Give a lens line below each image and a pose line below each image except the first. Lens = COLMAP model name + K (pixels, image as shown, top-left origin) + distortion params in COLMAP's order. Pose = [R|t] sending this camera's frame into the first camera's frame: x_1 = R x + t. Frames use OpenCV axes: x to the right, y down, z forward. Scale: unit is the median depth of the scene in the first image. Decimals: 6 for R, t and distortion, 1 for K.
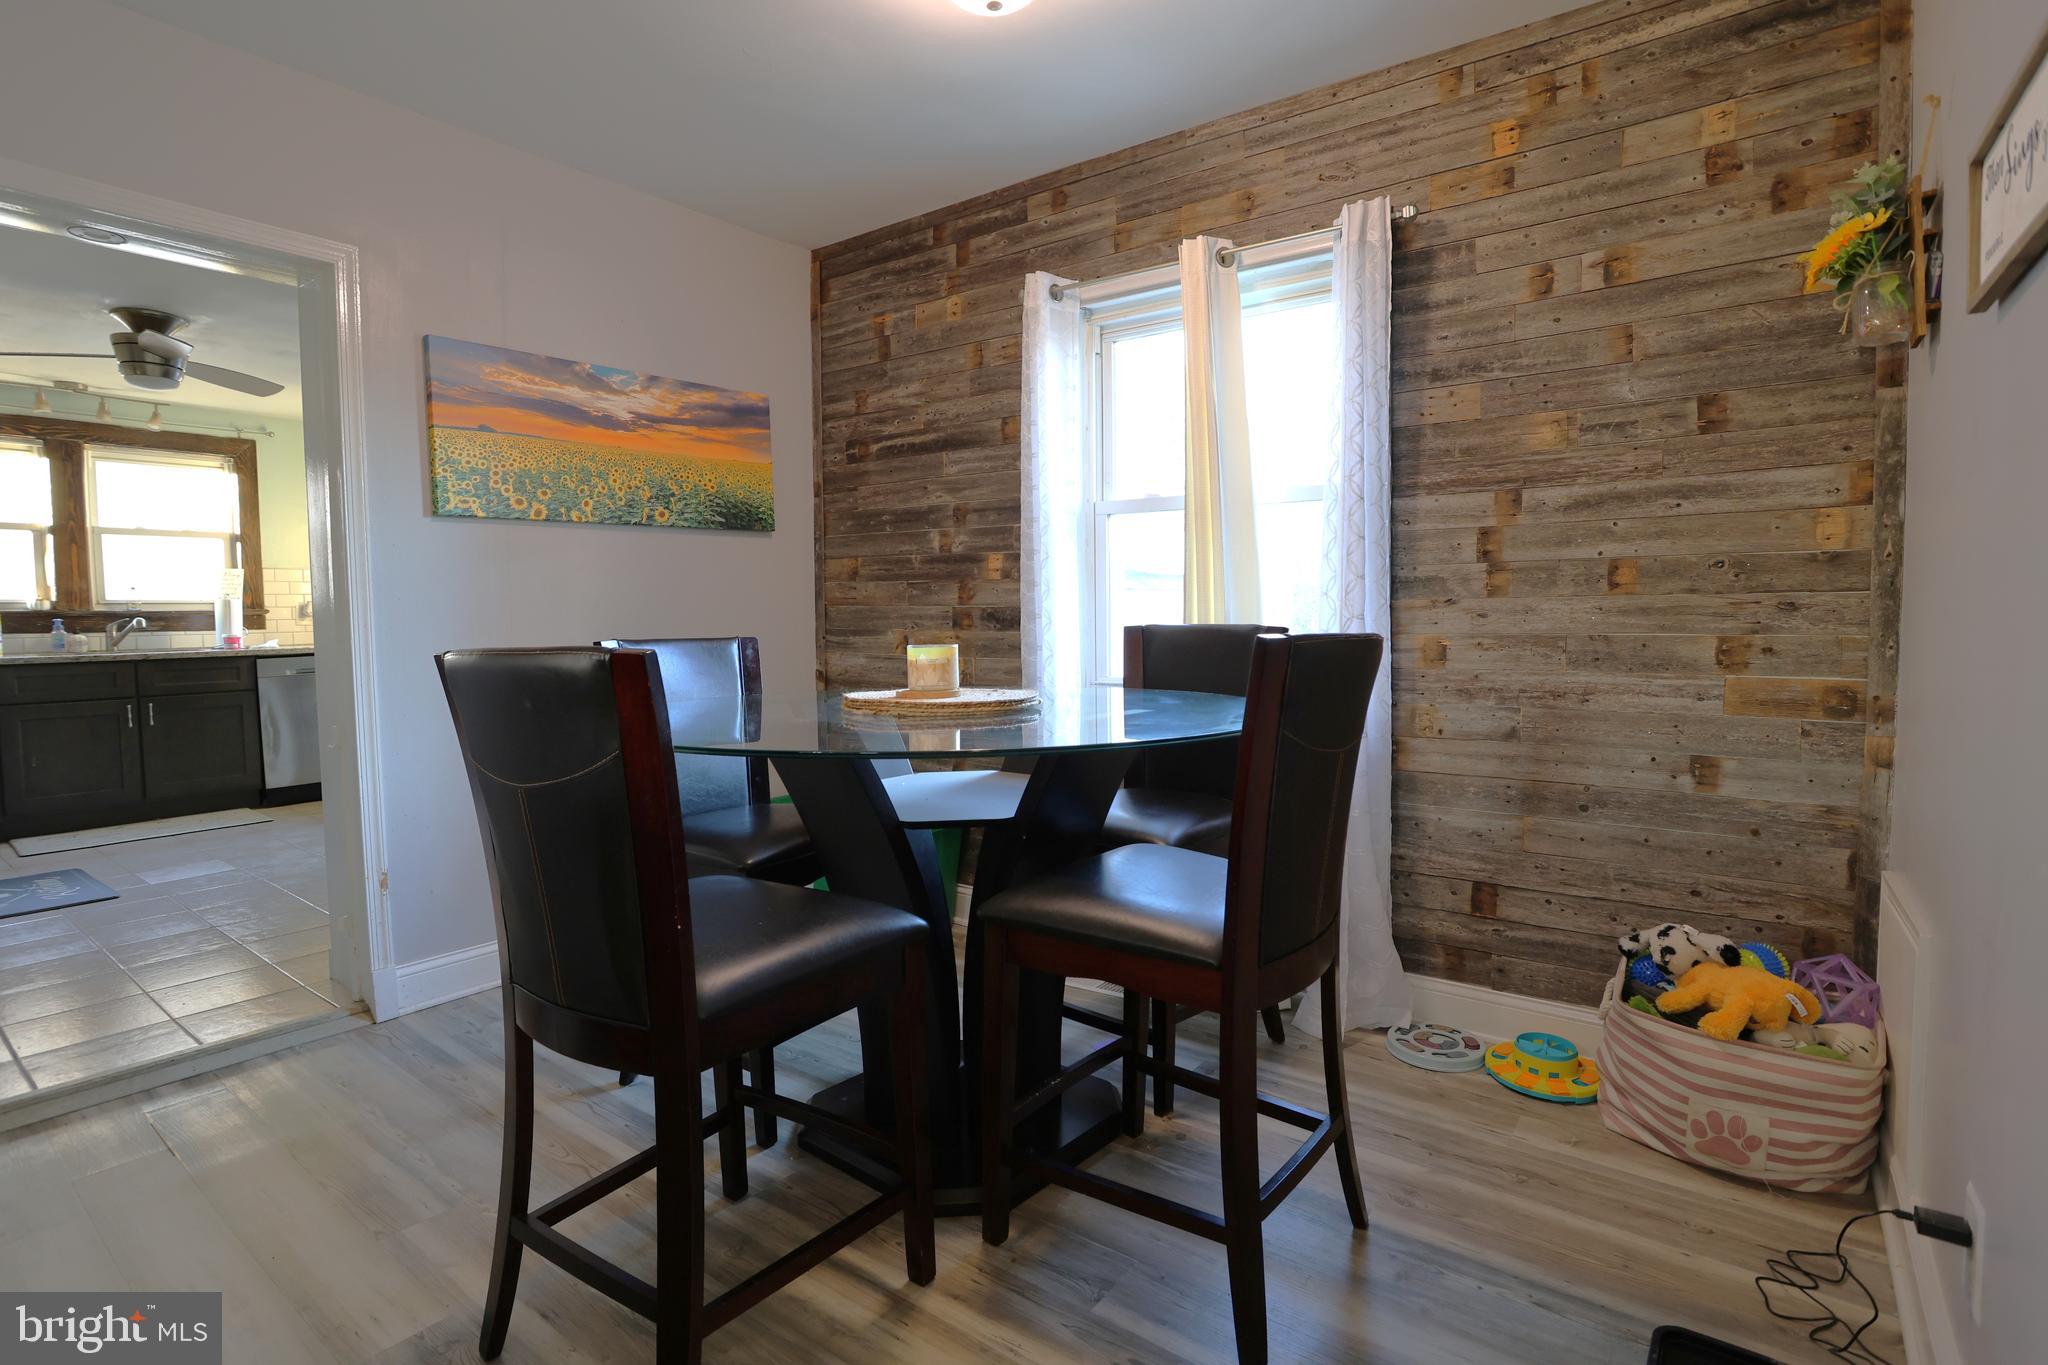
lens RADIAL K [[993.4, 0, 1026.6], [0, 993.4, 655.5], [0, 0, 1]] dist [-0.028367, 0.006053]
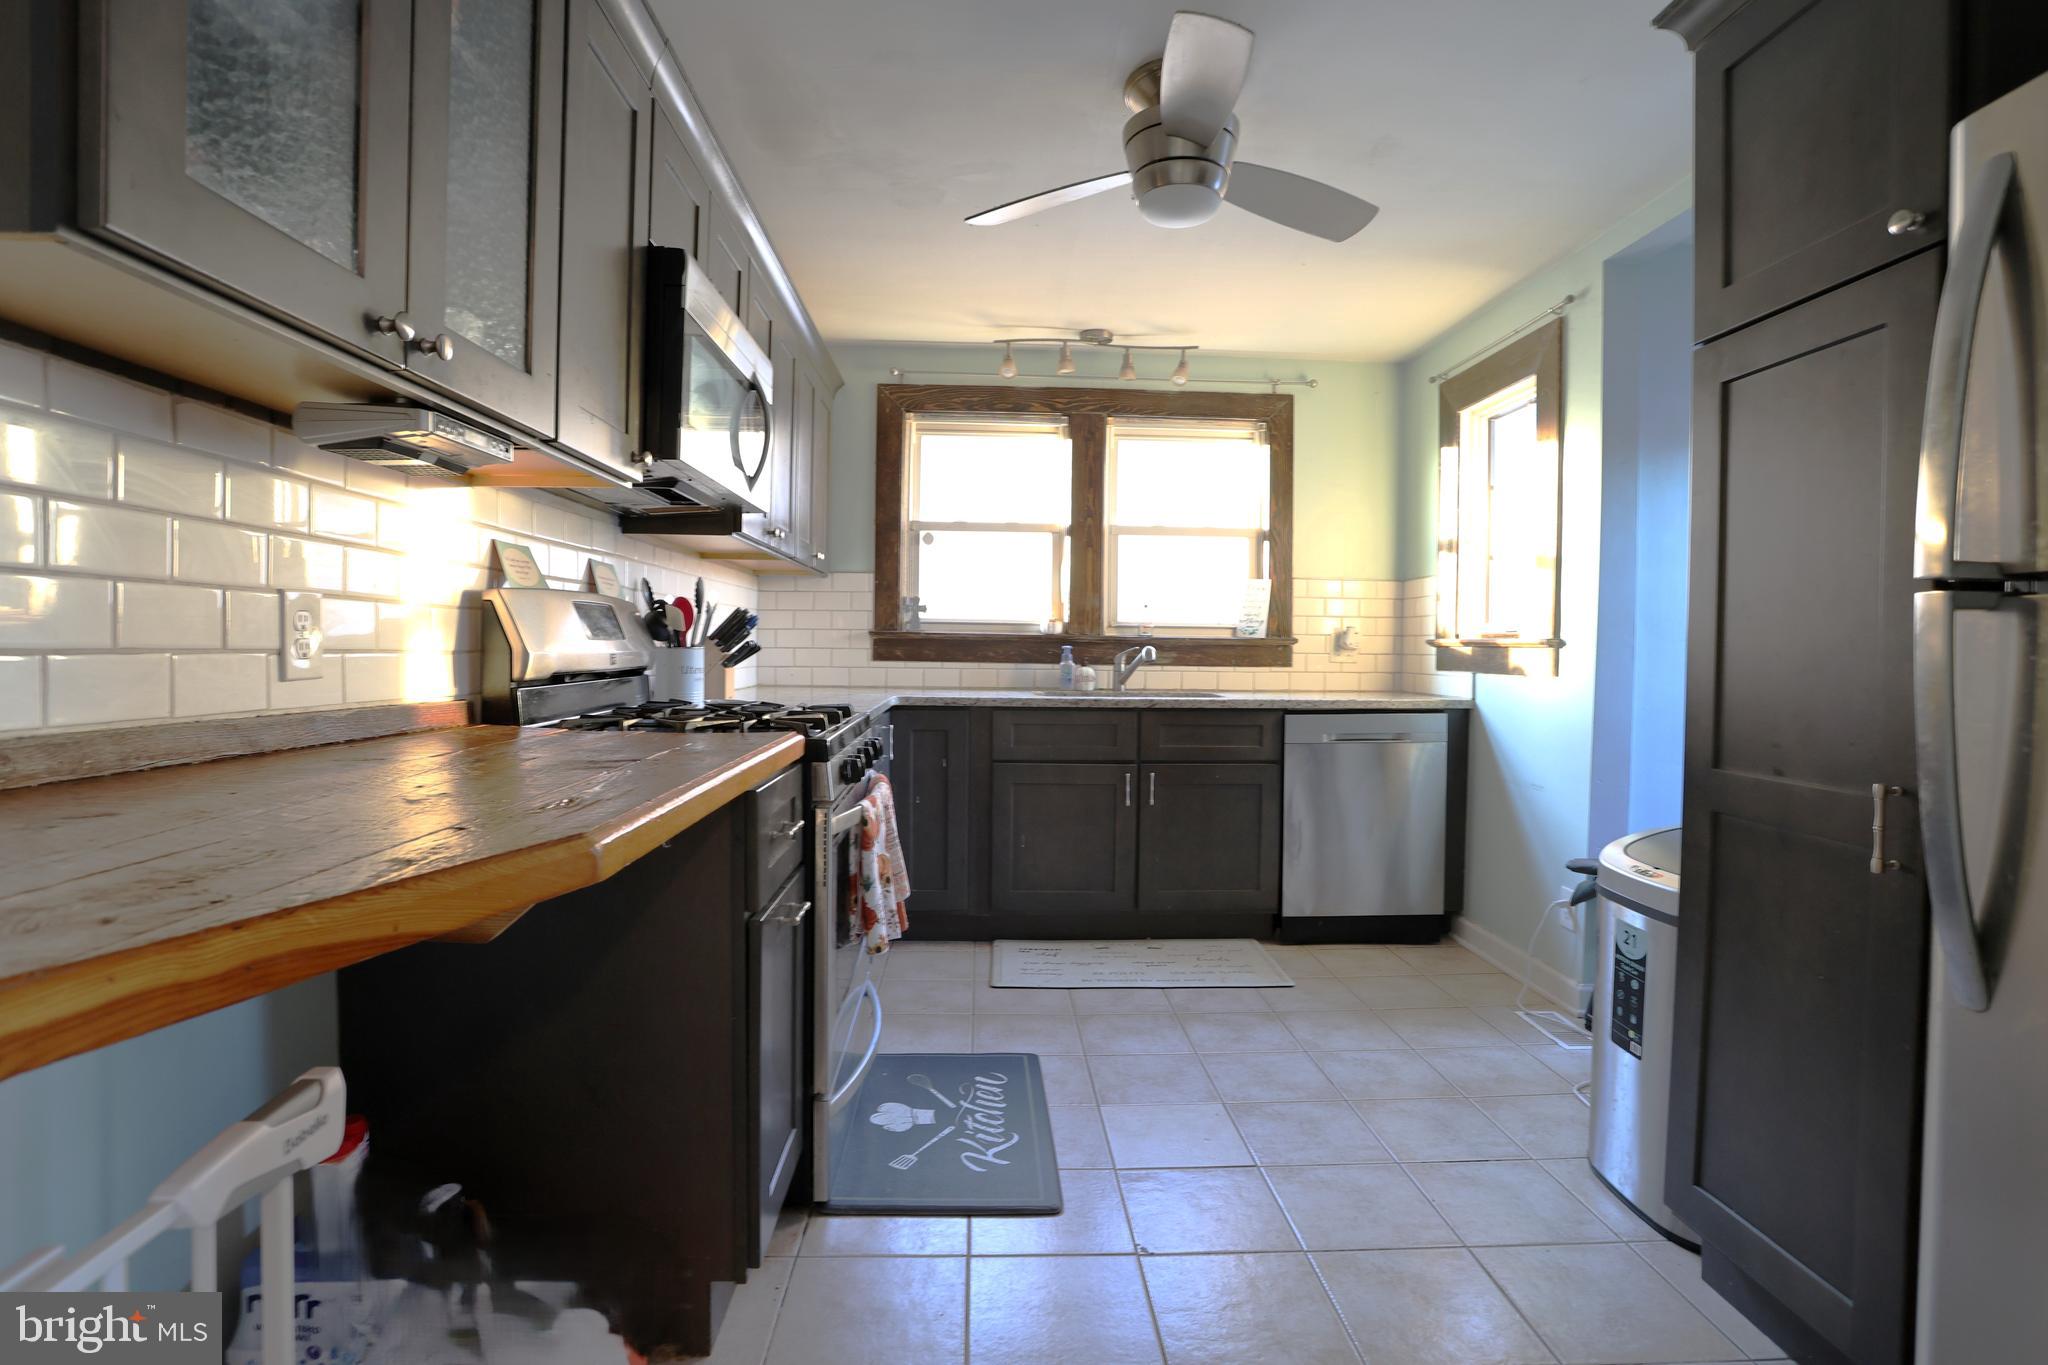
lens RADIAL K [[993.4, 0, 1019.9], [0, 993.4, 679.6], [0, 0, 1]] dist [-0.028367, 0.006053]
pose [[0.633514, 0.046395, -0.772339, -0.401059], [-0.058388, 0.998221, 0.012071, -0.017431], [0.771525, 0.037448, 0.635096, 0.458476]]
